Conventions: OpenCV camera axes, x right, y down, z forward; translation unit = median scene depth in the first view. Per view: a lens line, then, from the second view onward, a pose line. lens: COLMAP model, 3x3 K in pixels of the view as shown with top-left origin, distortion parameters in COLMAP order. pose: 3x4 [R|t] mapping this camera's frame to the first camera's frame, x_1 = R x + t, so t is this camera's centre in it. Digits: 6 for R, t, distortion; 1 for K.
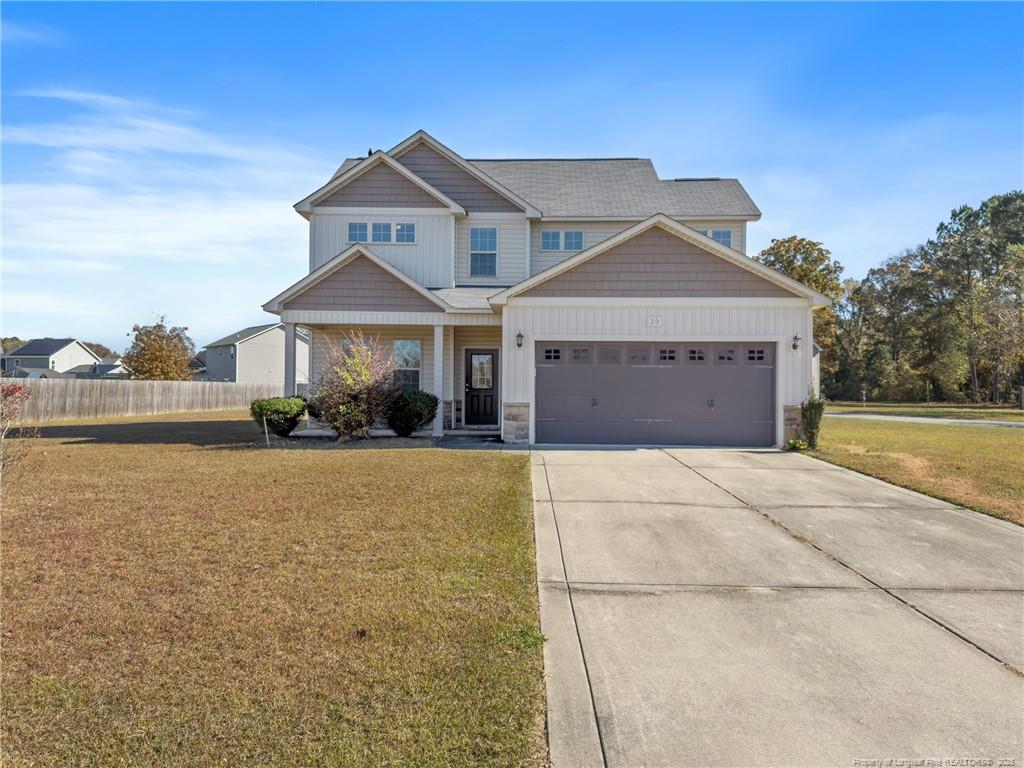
lens RADIAL K [[725.4, 0, 516.3], [0, 725.4, 385.4], [0, 0, 1]] dist [0.031699, -0.002109]
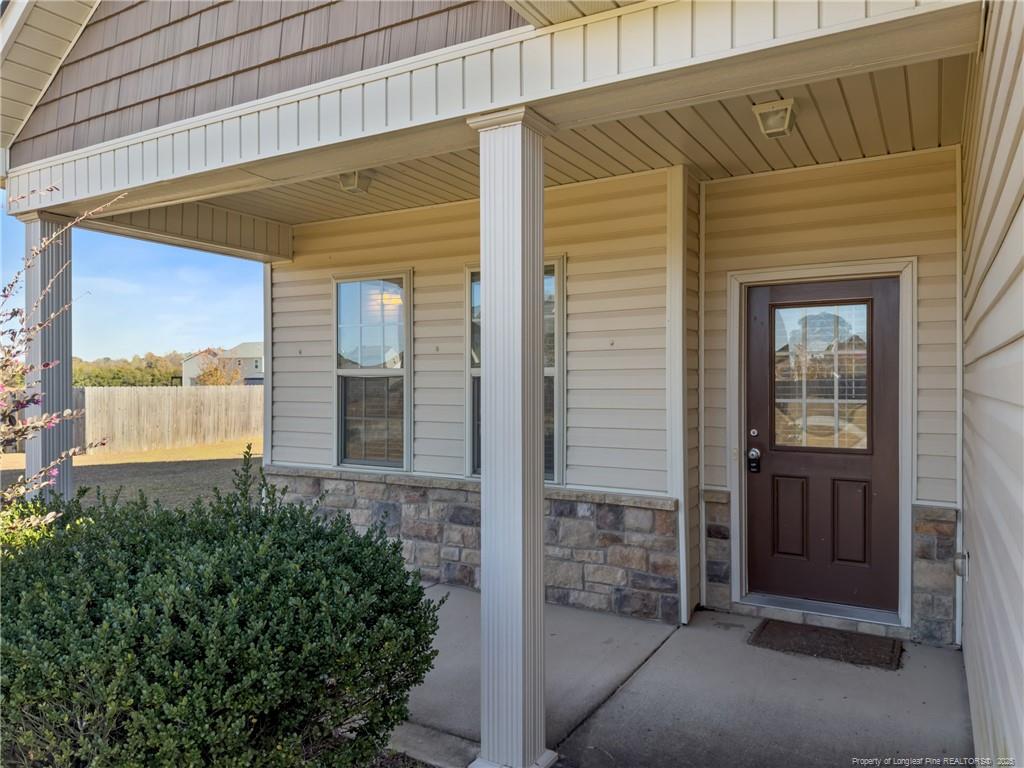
lens RADIAL K [[725.4, 0, 516.3], [0, 725.4, 385.4], [0, 0, 1]] dist [0.031699, -0.002109]
pose [[0.879733, -0.008079, -0.475400, -0.023975], [0.014659, 0.999841, 0.010136, -0.022565], [0.475242, -0.015886, 0.879711, 0.848394]]
